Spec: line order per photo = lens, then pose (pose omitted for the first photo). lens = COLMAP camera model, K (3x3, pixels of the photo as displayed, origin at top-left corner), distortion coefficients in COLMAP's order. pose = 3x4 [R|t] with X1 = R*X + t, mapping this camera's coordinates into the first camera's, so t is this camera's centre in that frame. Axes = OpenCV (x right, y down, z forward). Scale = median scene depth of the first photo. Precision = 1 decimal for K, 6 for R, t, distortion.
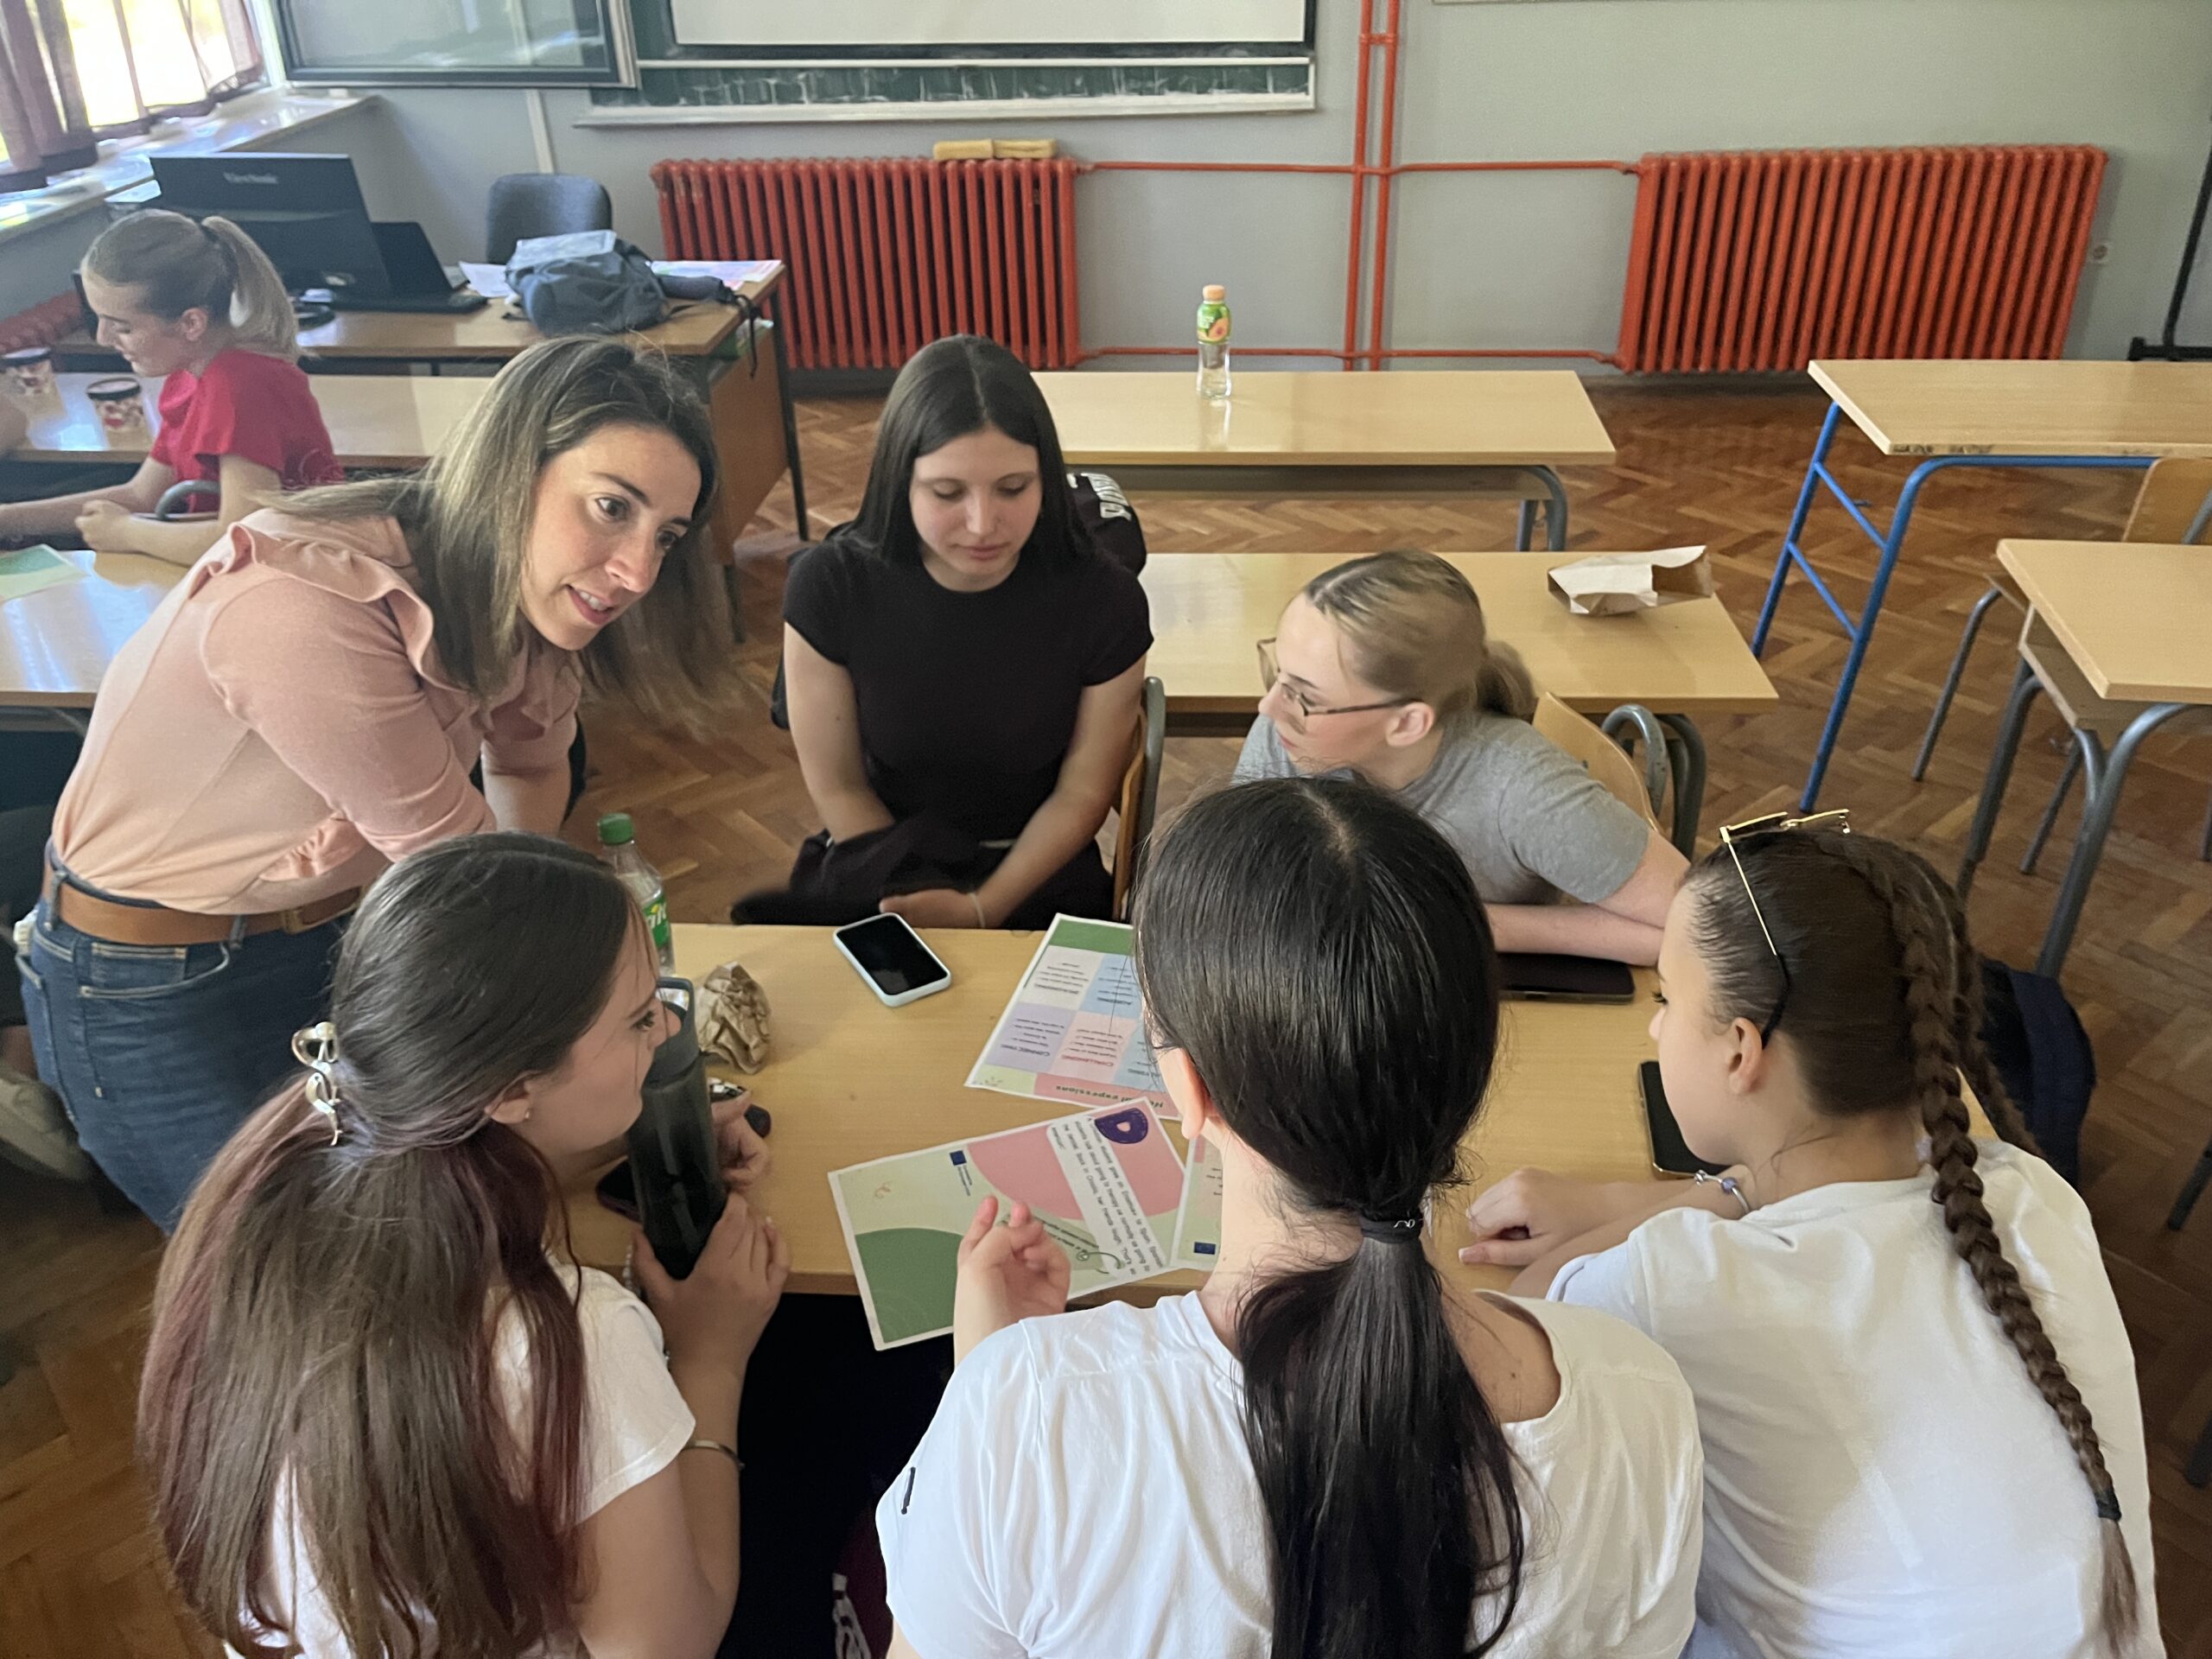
lens RADIAL K [[1702.8, 0, 1095.3], [0, 1702.8, 824.5], [0, 0, 1]] dist [0.085355, -0.092373]
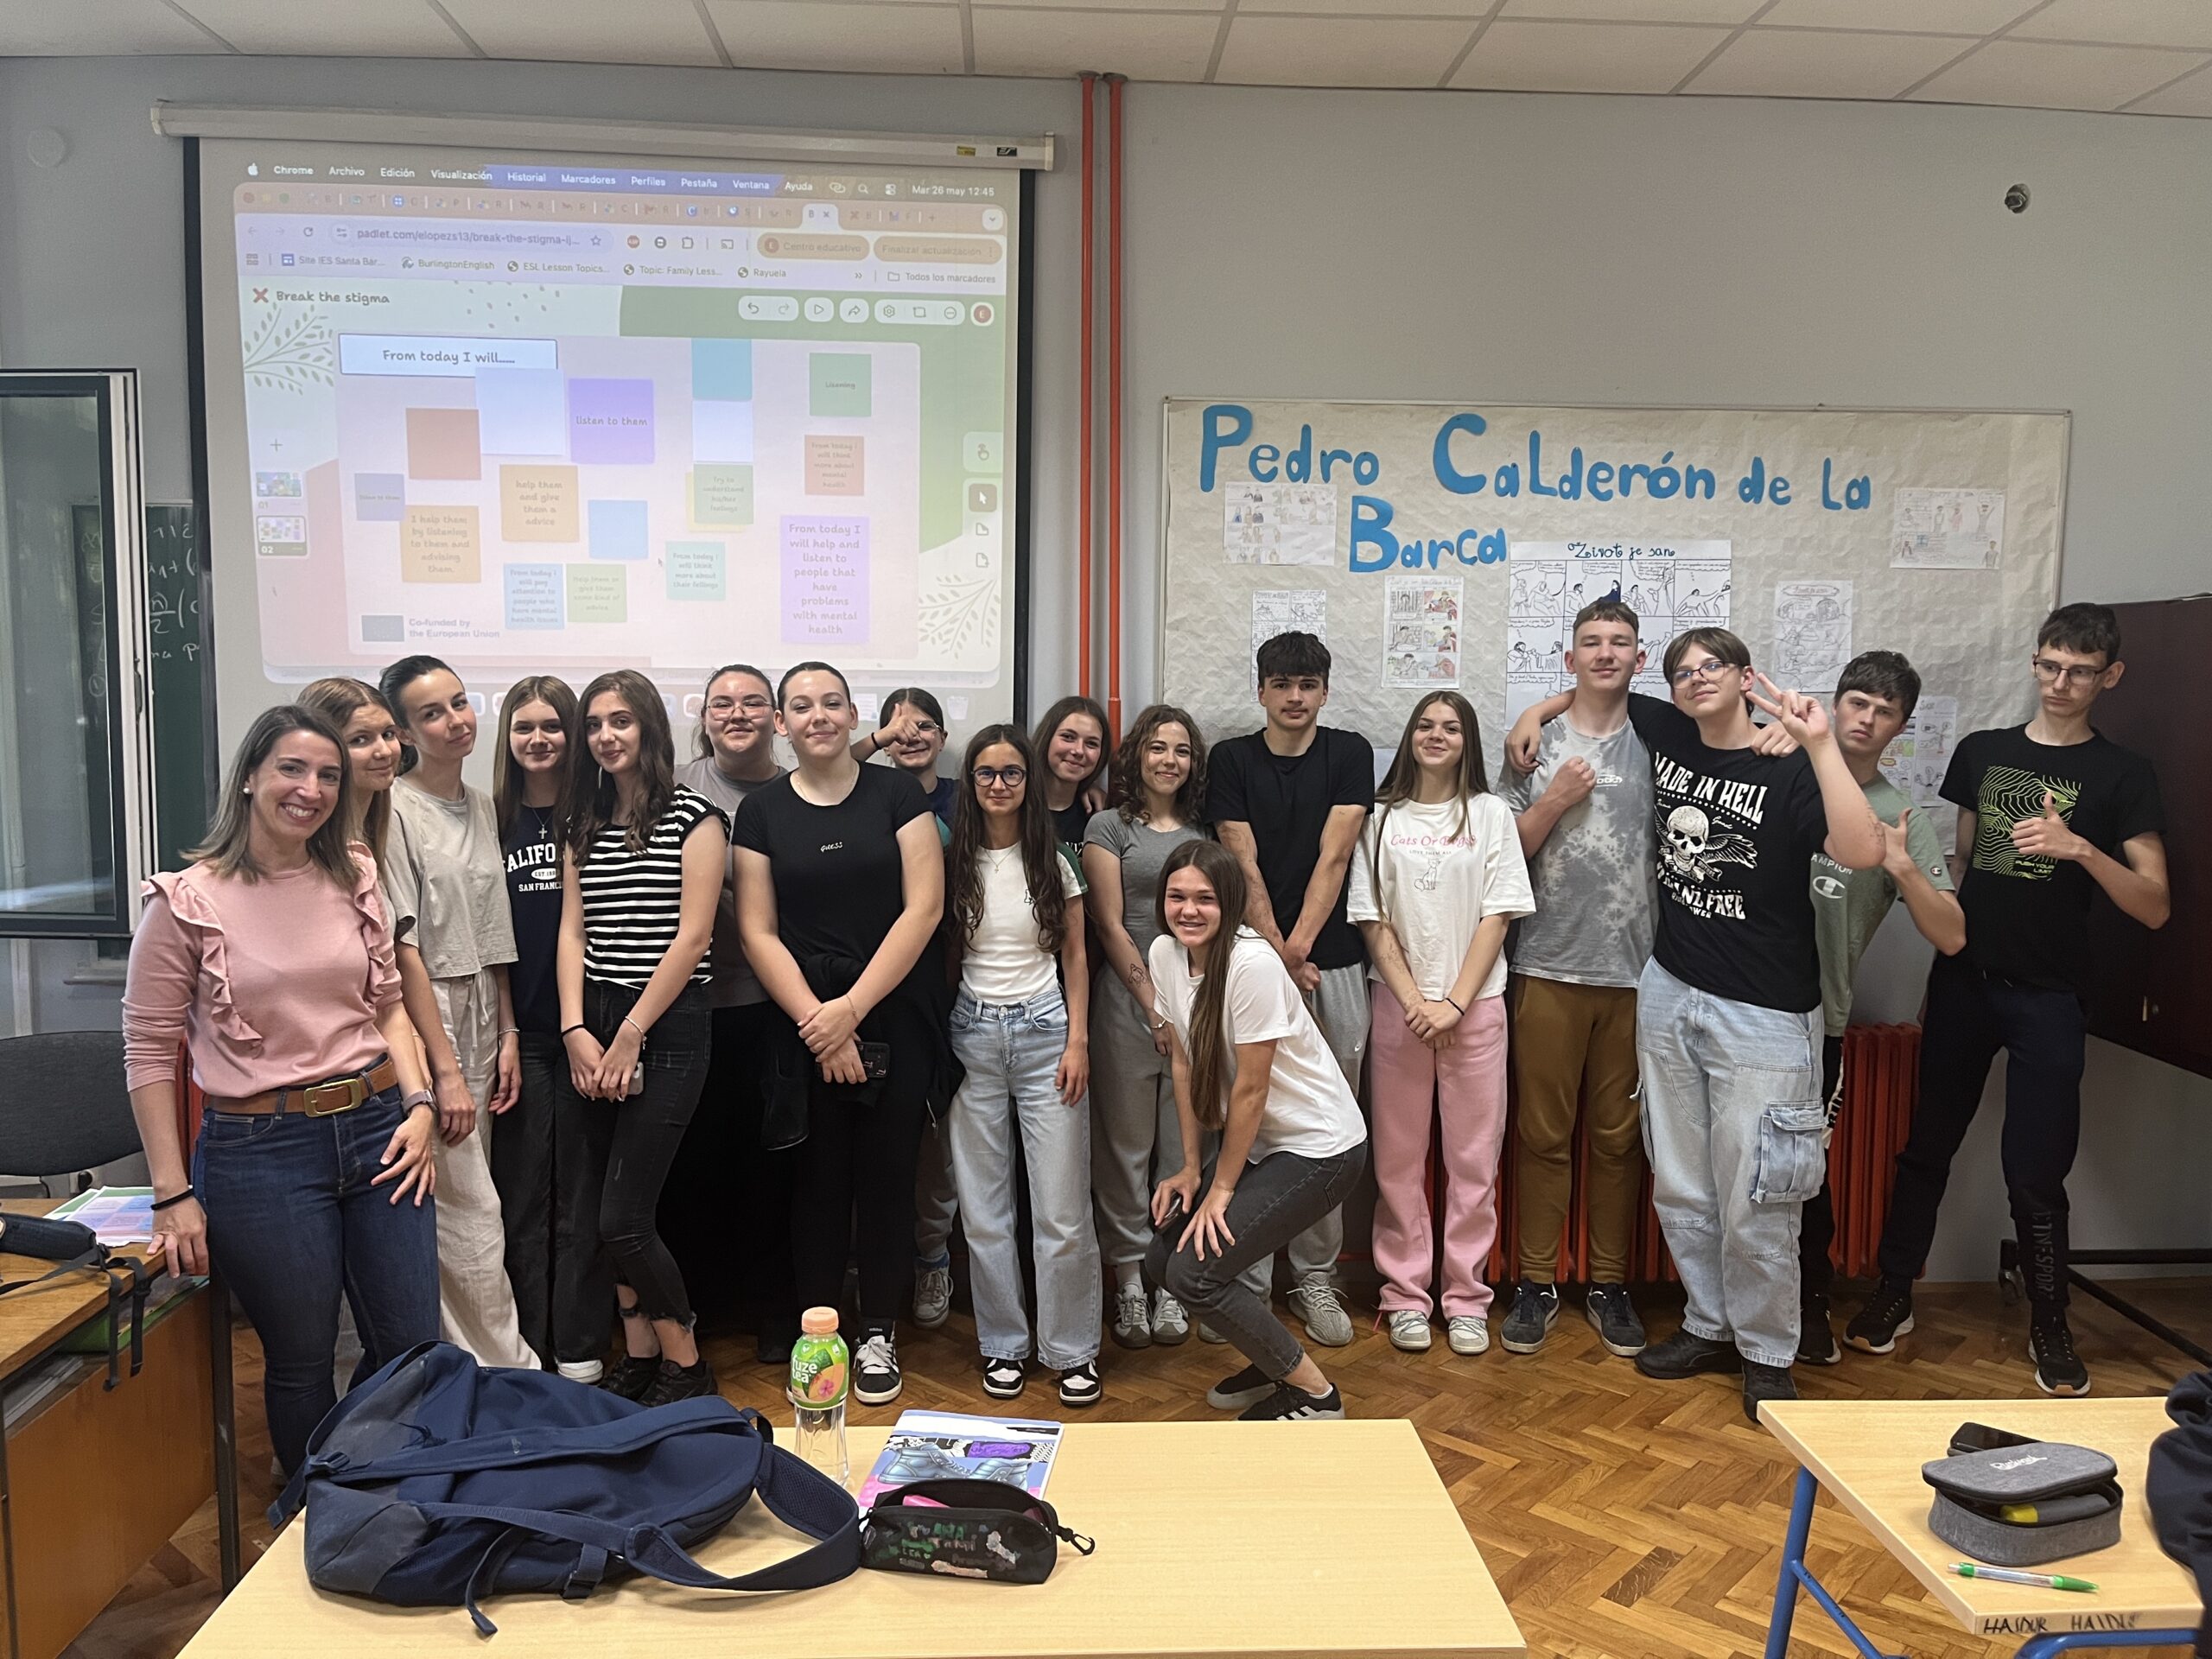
lens RADIAL K [[1702.8, 0, 1125.2], [0, 1702.8, 851.7], [0, 0, 1]] dist [0.085355, -0.092373]
pose [[0.988138, 0.021488, 0.152057, 0.045660], [0.044377, 0.907963, -0.416694, -0.117451], [-0.147016, 0.418499, 0.896239, 0.220633]]
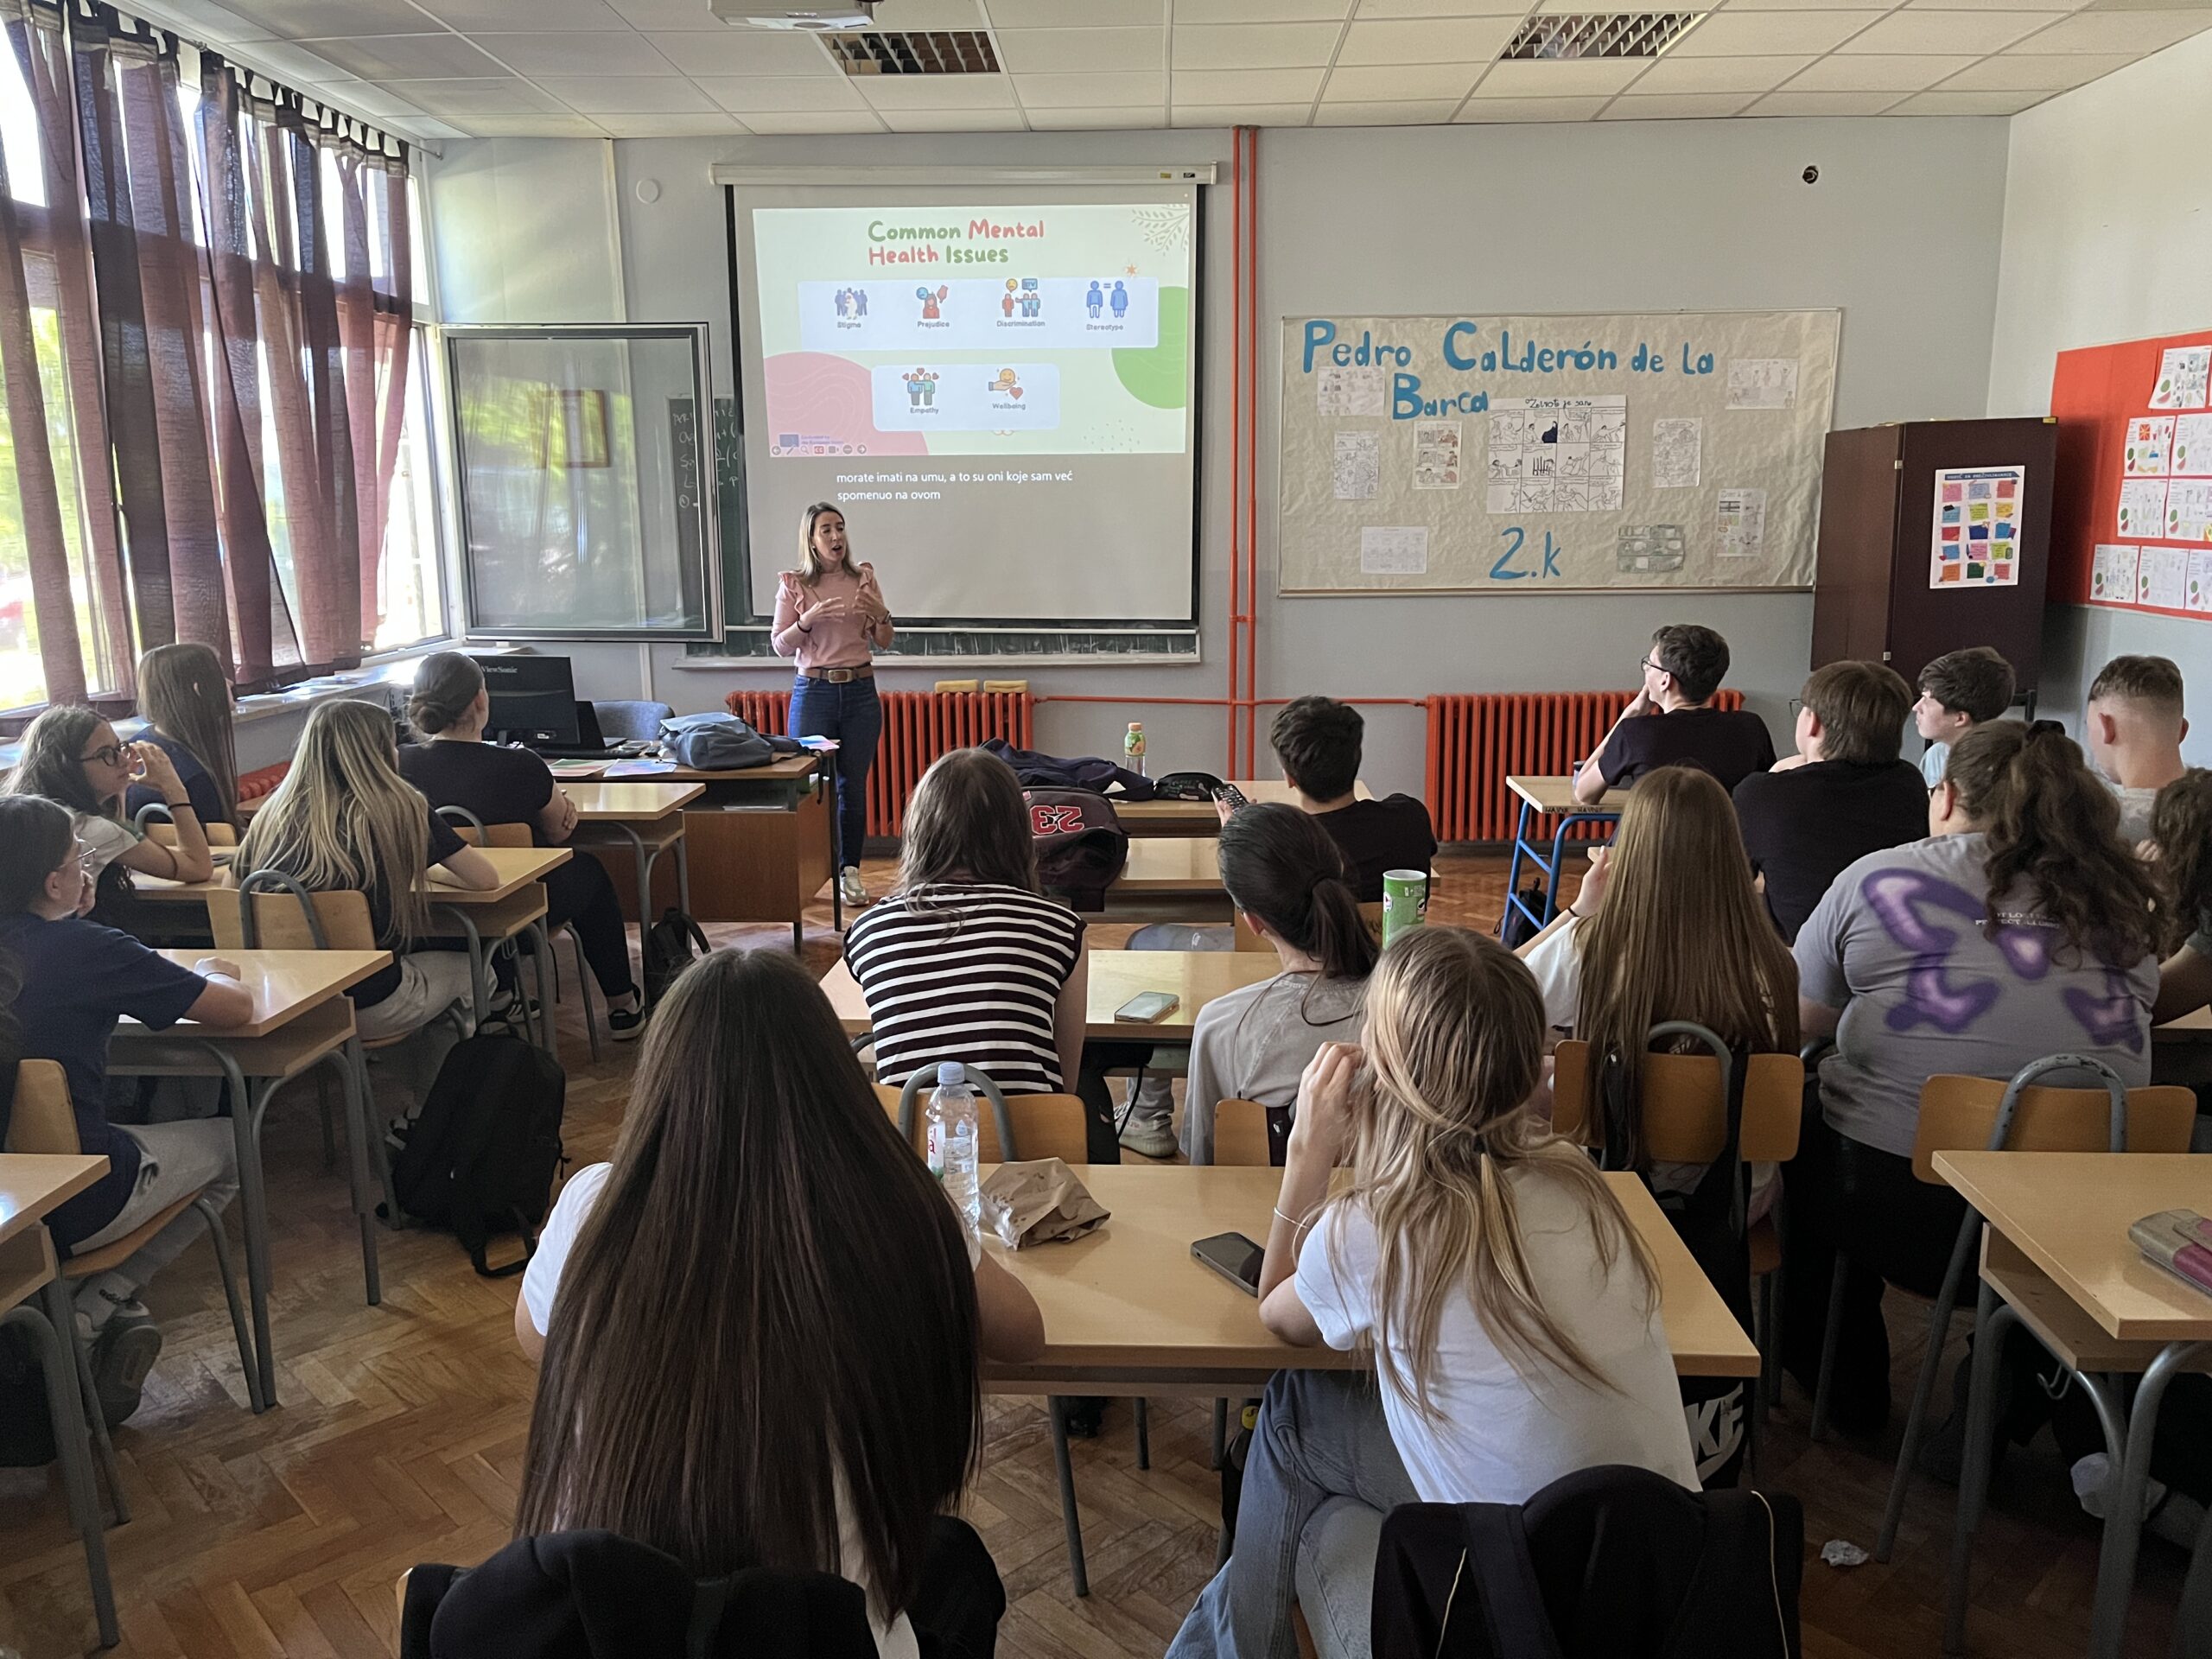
lens RADIAL K [[1702.8, 0, 1109.5], [0, 1702.8, 834.7], [0, 0, 1]] dist [0.085355, -0.092373]
pose [[0.998499, 0.010834, 0.053681, -0.023666], [0.007799, 0.942116, -0.335198, 0.196053], [-0.054205, 0.335113, 0.940617, -0.284865]]
